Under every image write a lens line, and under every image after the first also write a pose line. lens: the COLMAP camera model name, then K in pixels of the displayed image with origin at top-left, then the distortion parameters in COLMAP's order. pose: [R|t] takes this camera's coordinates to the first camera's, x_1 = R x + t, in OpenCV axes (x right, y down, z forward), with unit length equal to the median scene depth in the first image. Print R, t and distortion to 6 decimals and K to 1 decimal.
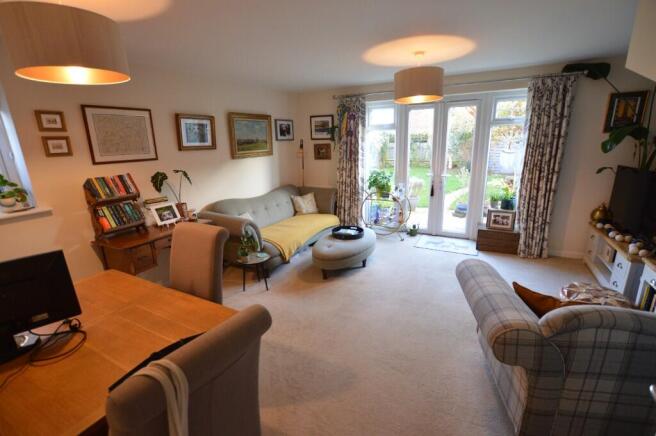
lens RADIAL K [[289.7, 0, 328.0], [0, 289.7, 218.0], [0, 0, 1]] dist [-0.028767, -0.000106]
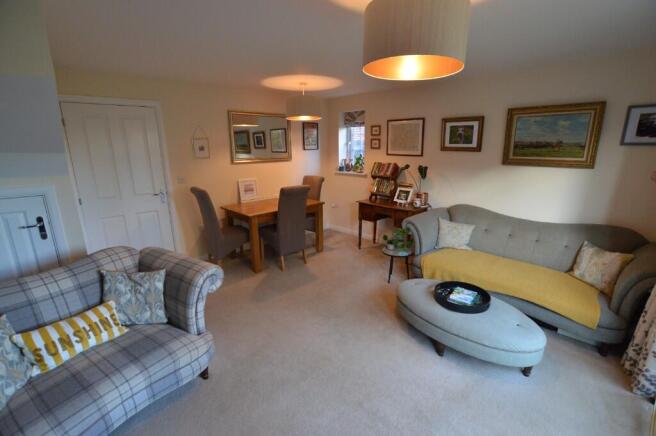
lens RADIAL K [[289.7, 0, 328.0], [0, 289.7, 218.0], [0, 0, 1]] dist [-0.028767, -0.000106]
pose [[-0.305439, 0.289683, -0.907078, 0.704516], [-0.209294, 0.908882, 0.360734, -0.288780], [0.928926, 0.300029, -0.216979, 0.845229]]
